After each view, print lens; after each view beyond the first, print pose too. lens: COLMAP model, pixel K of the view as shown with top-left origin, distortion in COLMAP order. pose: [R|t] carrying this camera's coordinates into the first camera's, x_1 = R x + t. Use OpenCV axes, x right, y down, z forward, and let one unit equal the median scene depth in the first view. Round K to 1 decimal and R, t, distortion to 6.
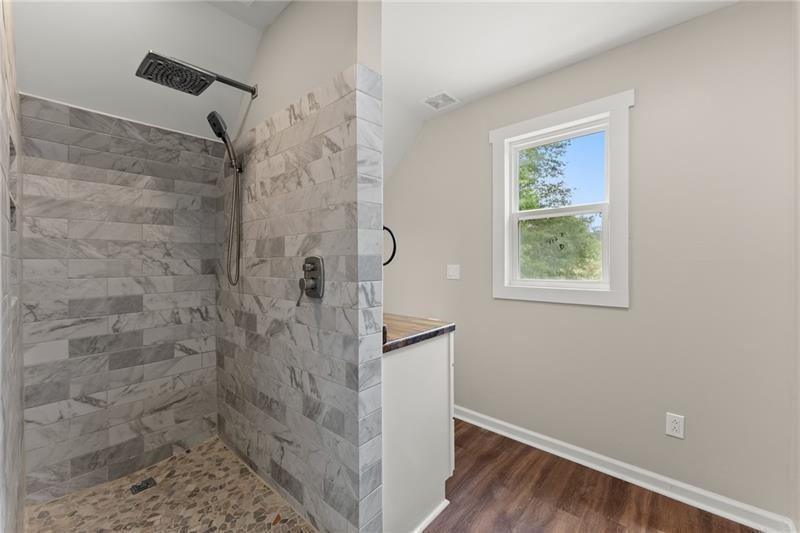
lens RADIAL K [[323.3, 0, 398.6], [0, 323.3, 259.7], [0, 0, 1]] dist [-0.002906, 0.000872]
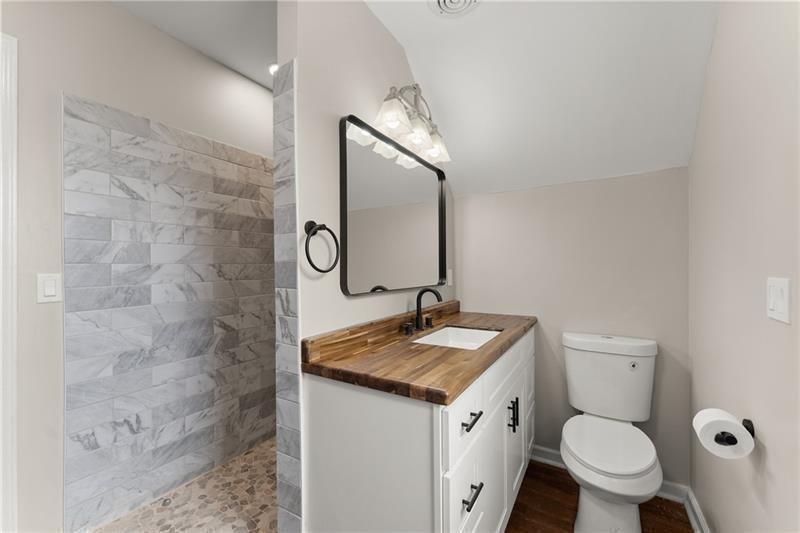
lens RADIAL K [[323.3, 0, 399.9], [0, 323.3, 267.9], [0, 0, 1]] dist [-0.002906, 0.000872]
pose [[0.182258, 0.010476, -0.983195, 0.909926], [-0.002608, 0.999945, 0.010171, -0.003770], [0.983247, 0.000711, 0.182275, 1.161239]]
